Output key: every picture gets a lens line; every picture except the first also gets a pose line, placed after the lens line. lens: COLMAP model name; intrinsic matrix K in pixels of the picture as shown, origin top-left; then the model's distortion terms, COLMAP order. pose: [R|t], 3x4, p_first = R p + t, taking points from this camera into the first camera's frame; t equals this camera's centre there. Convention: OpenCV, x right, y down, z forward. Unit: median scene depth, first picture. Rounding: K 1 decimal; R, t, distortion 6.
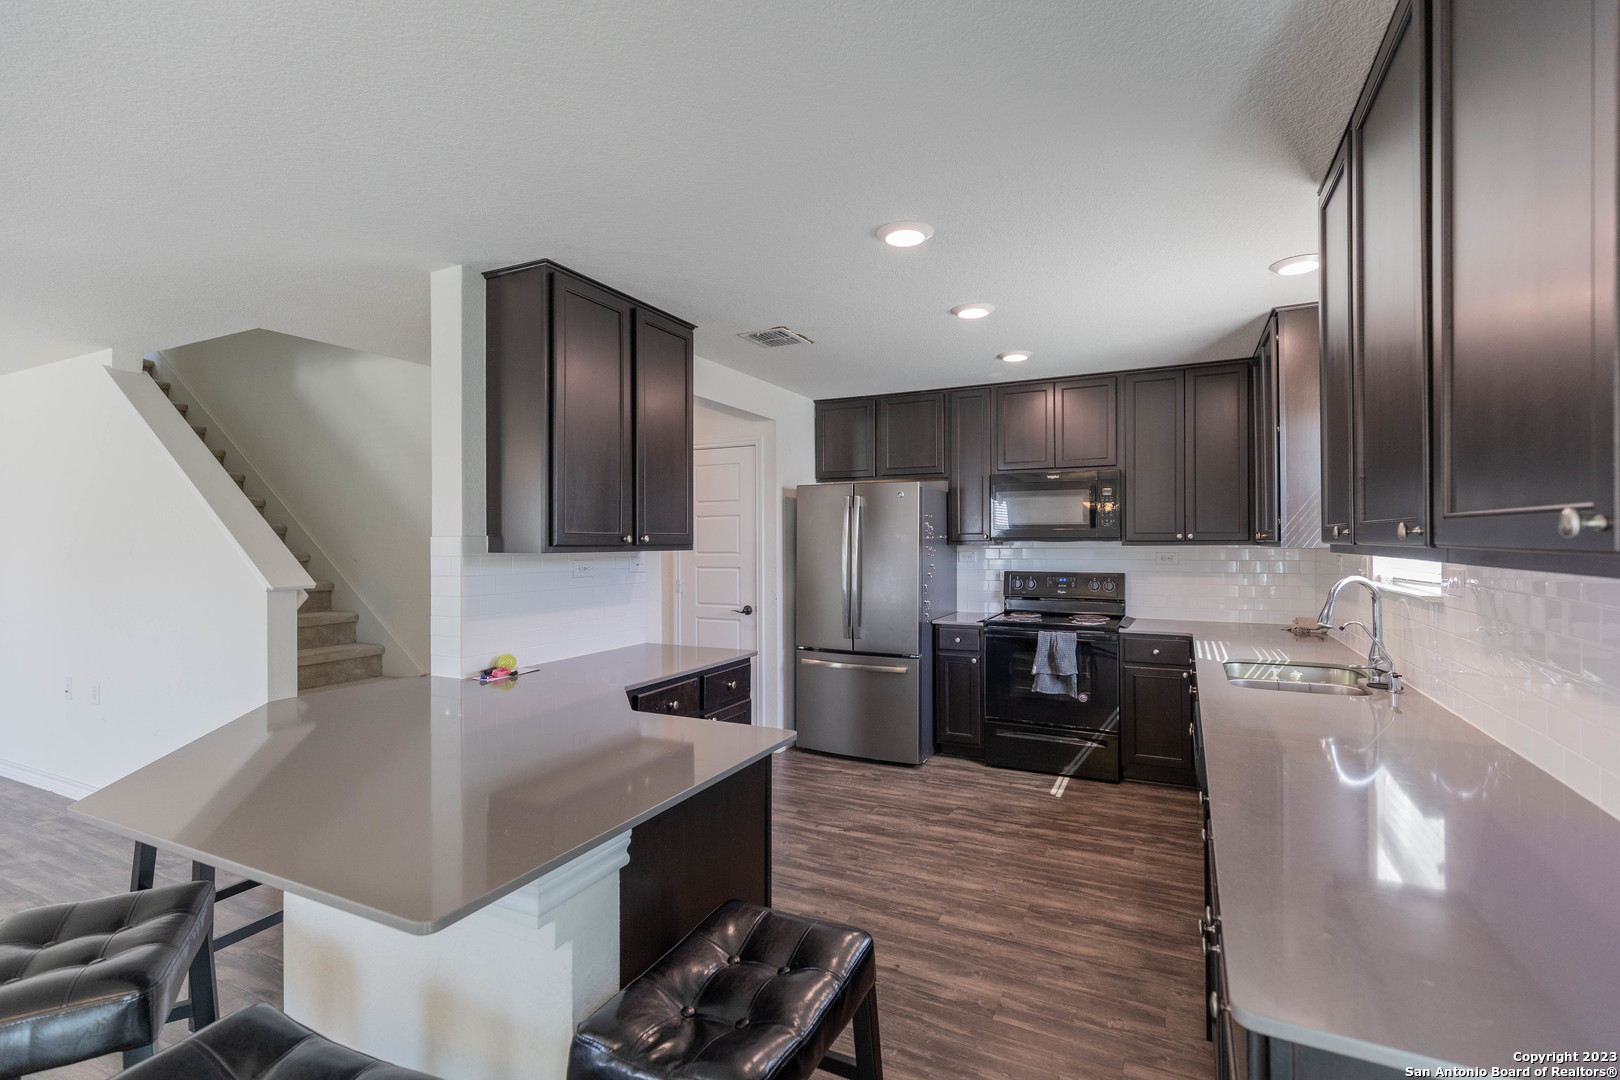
lens RADIAL K [[716.9, 0, 802.1], [0, 716.9, 541.9], [0, 0, 1]] dist [0.005272, 0.000080]
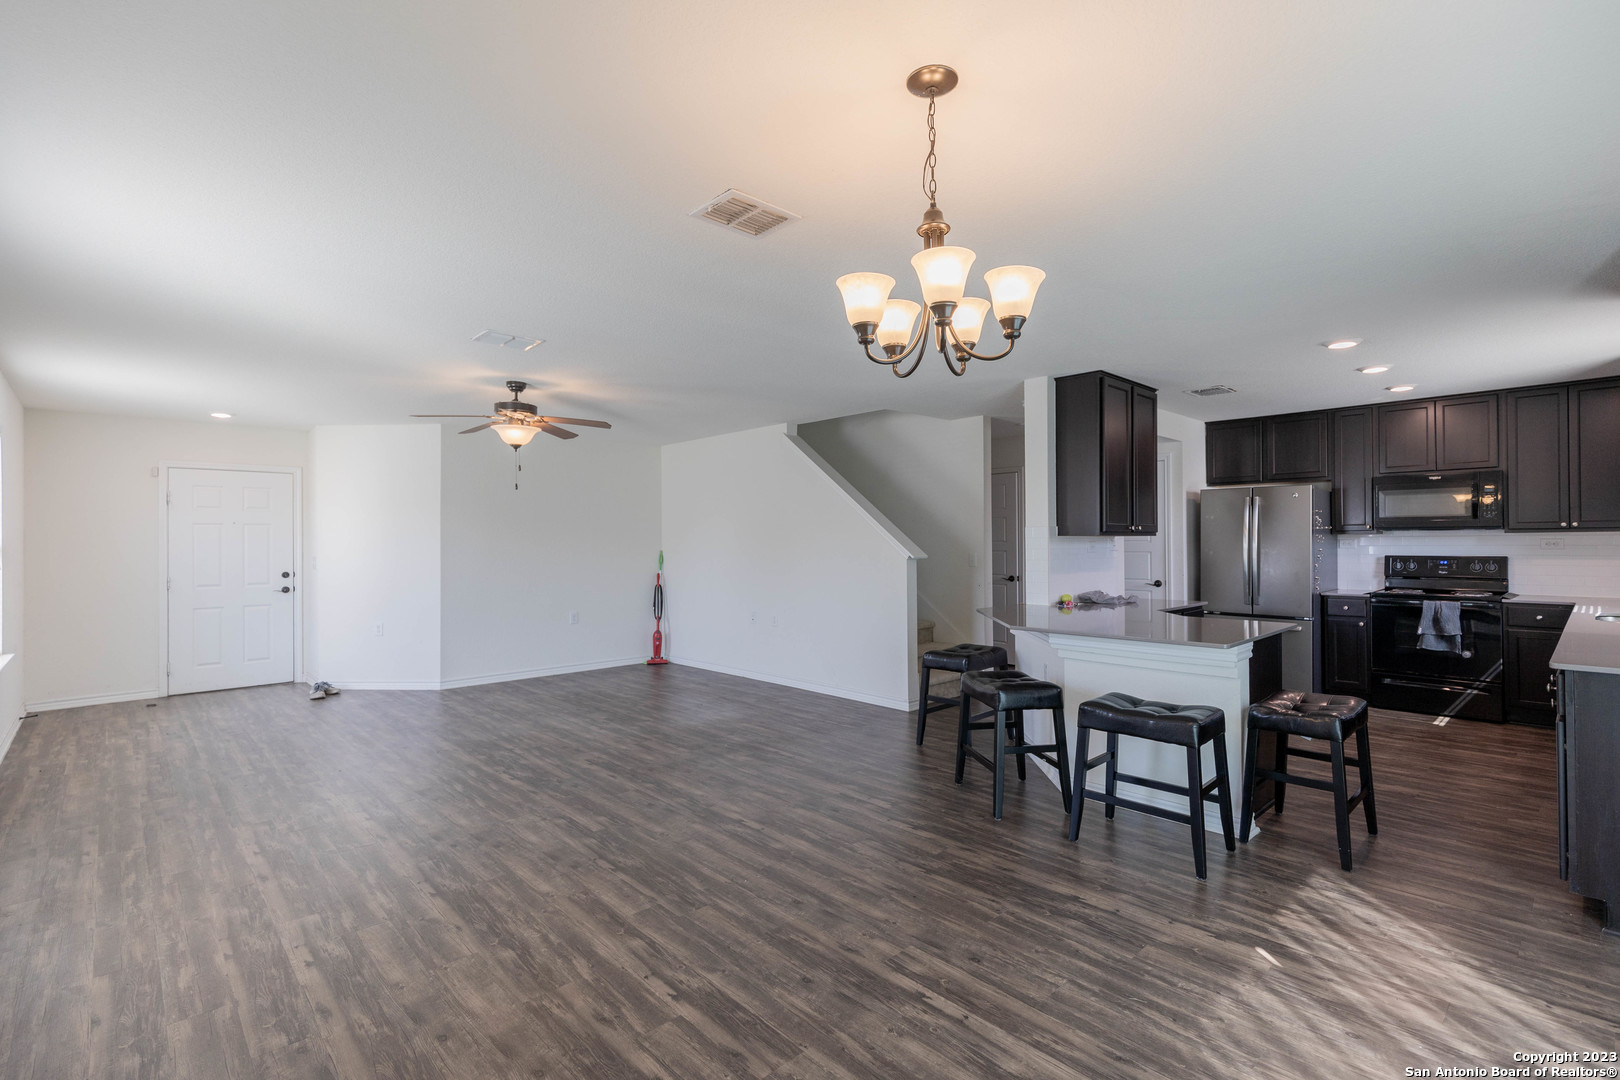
lens RADIAL K [[759.8, 0, 810.0], [0, 759.8, 540.0], [0, 0, 1]] dist [0.003413, 0.000018]
pose [[0.949161, -0.004357, -0.314761, -0.267195], [0.003193, 0.999986, -0.004215, 0.019221], [0.314775, 0.002995, 0.949162, -0.601066]]
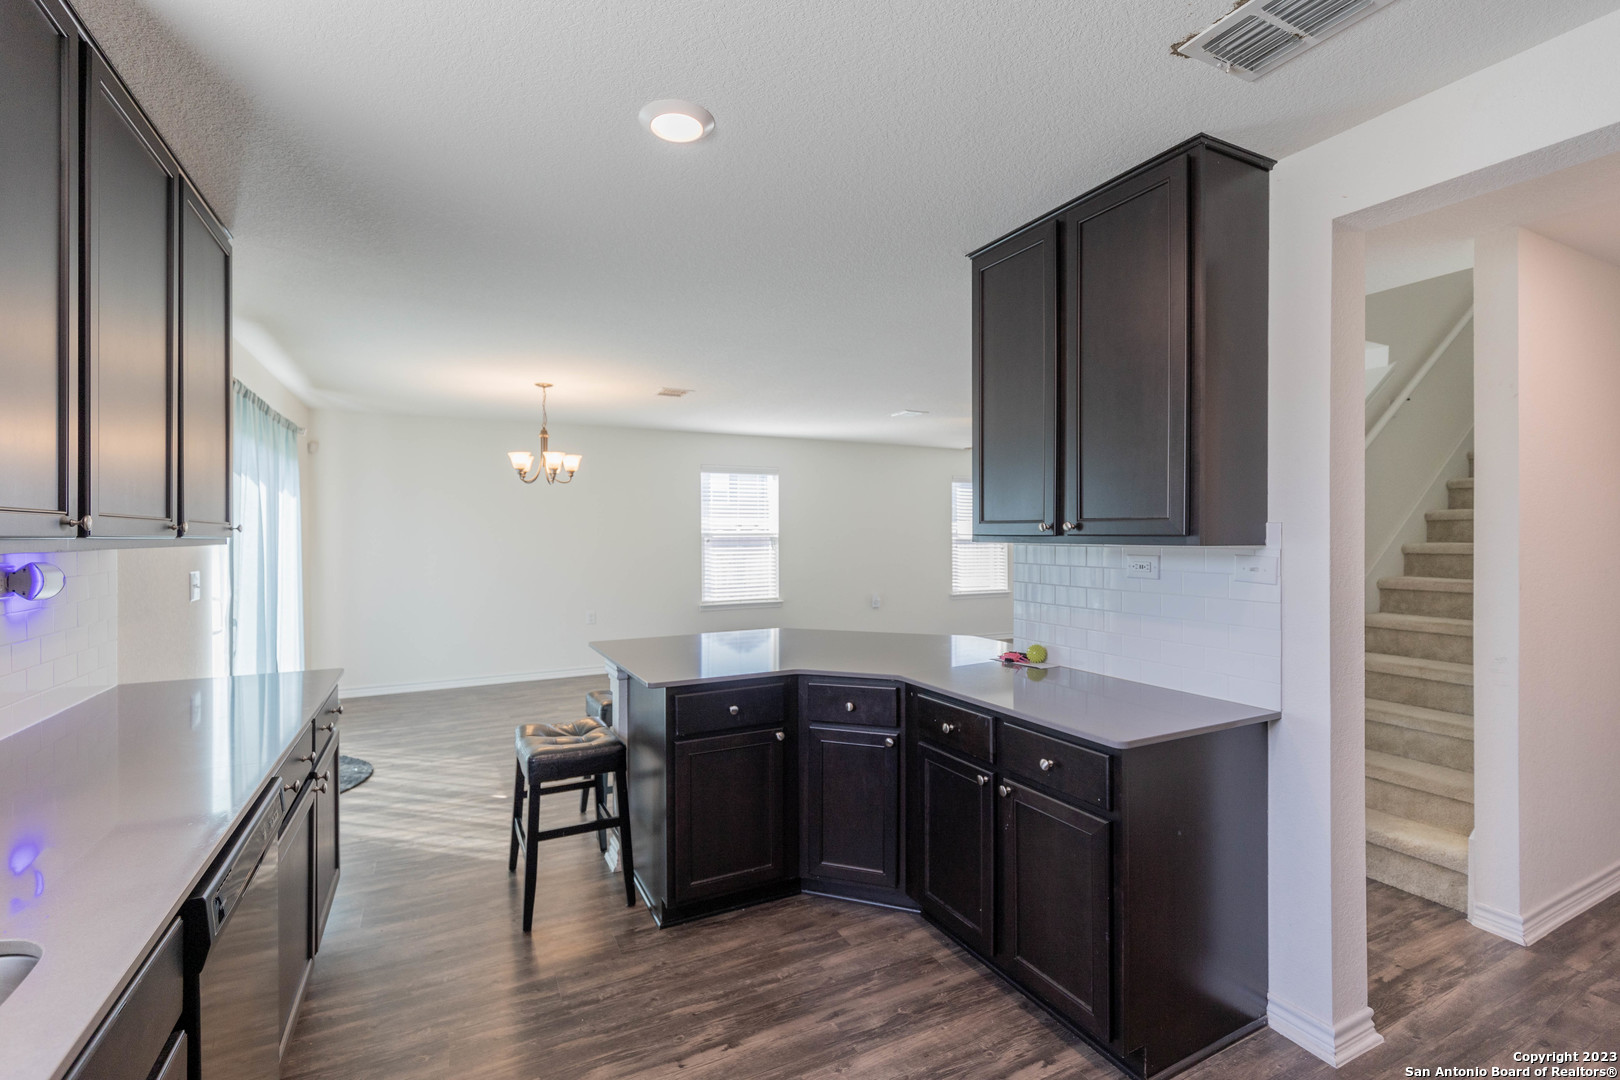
lens RADIAL K [[716.9, 0, 802.1], [0, 716.9, 541.9], [0, 0, 1]] dist [0.005272, 0.000080]
pose [[-0.578667, 0.011578, -0.815482, 0.387402], [0.002570, 0.999920, 0.012373, 0.000824], [0.815560, 0.005064, -0.578650, 0.869508]]
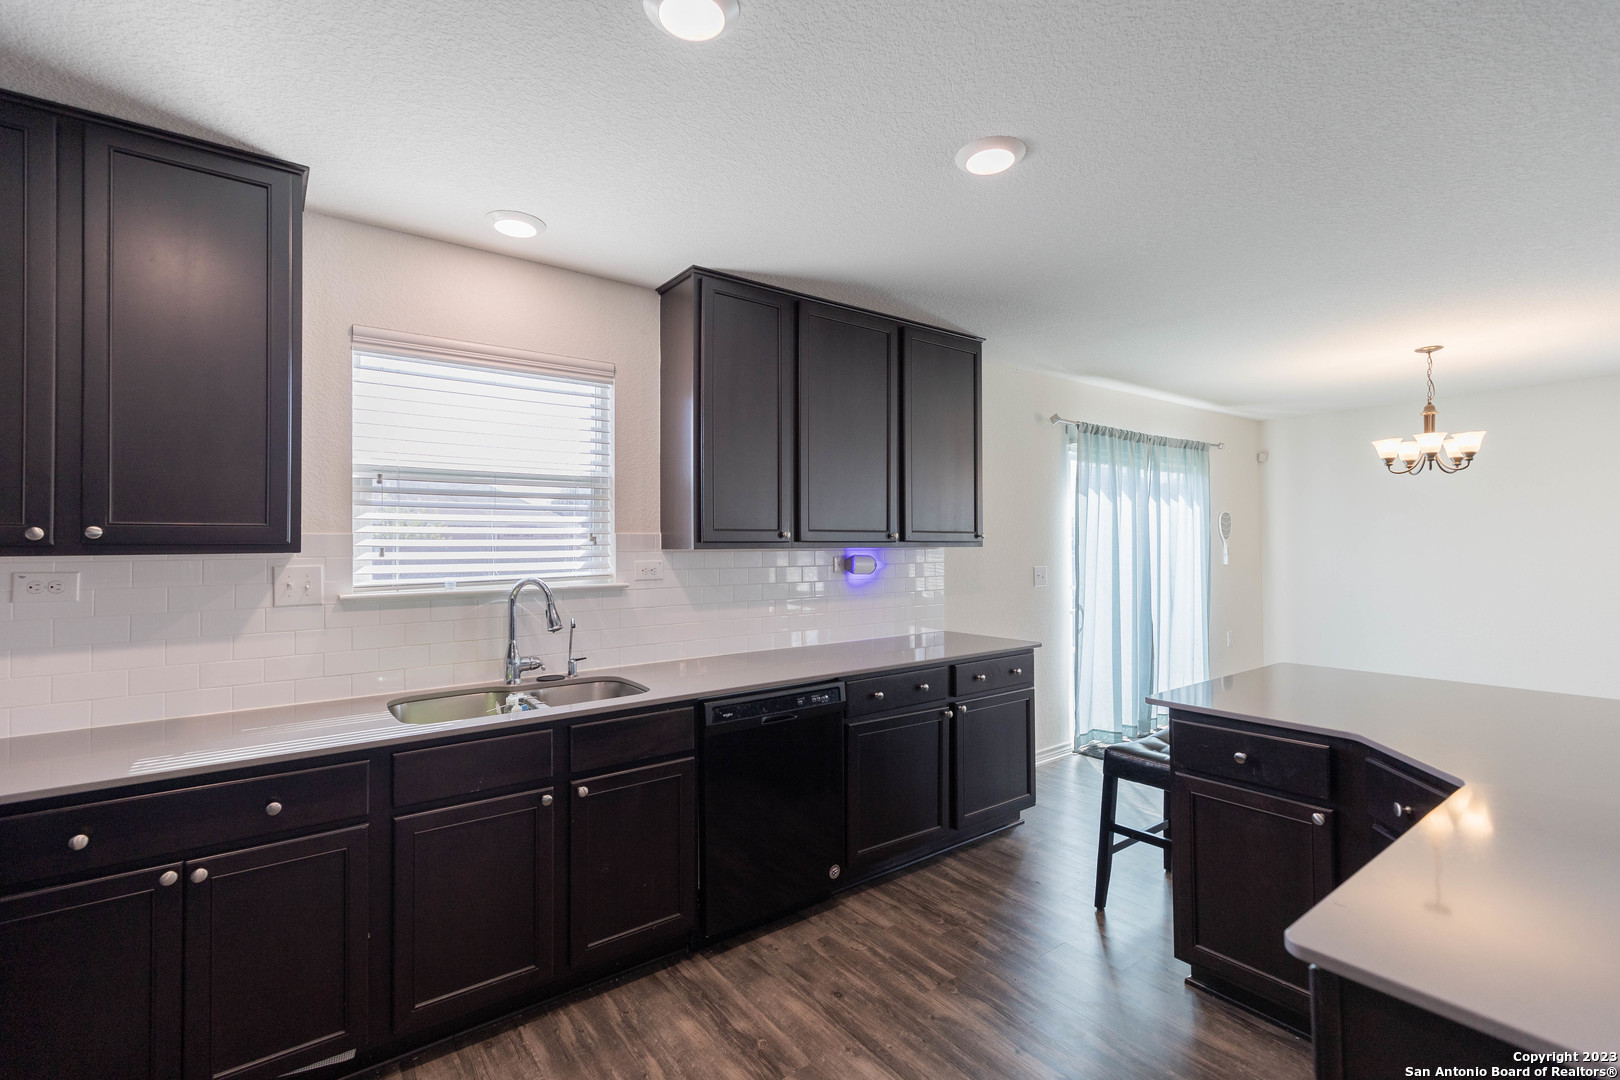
lens RADIAL K [[732.4, 0, 845.7], [0, 732.4, 537.7], [0, 0, 1]] dist [0.011021, 0.000092]
pose [[-0.916288, 0.015390, 0.400224, -0.018962], [0.012569, 0.999874, -0.009674, 0.003065], [-0.400322, -0.003833, -0.916366, 1.030302]]
